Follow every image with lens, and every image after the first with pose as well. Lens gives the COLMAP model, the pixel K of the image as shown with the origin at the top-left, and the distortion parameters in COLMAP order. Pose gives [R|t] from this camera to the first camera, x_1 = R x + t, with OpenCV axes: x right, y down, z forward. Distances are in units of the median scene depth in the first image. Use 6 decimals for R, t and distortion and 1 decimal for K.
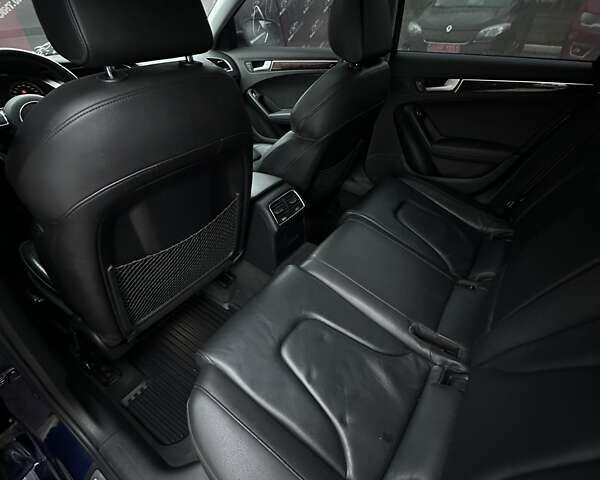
lens RADIAL K [[317.6, 0, 300.0], [0, 317.6, 240.0], [0, 0, 1]] dist [-0.003956, -0.000719]
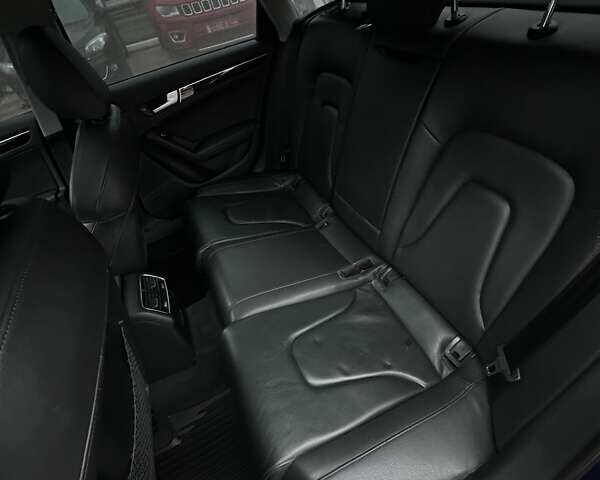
lens RADIAL K [[317.6, 0, 300.0], [0, 317.6, 240.0], [0, 0, 1]] dist [-0.003956, -0.000719]
pose [[0.492447, -0.647116, 0.582011, -0.278025], [0.657806, 0.714607, 0.237967, -0.170617], [-0.569902, 0.265664, 0.777583, 0.113021]]
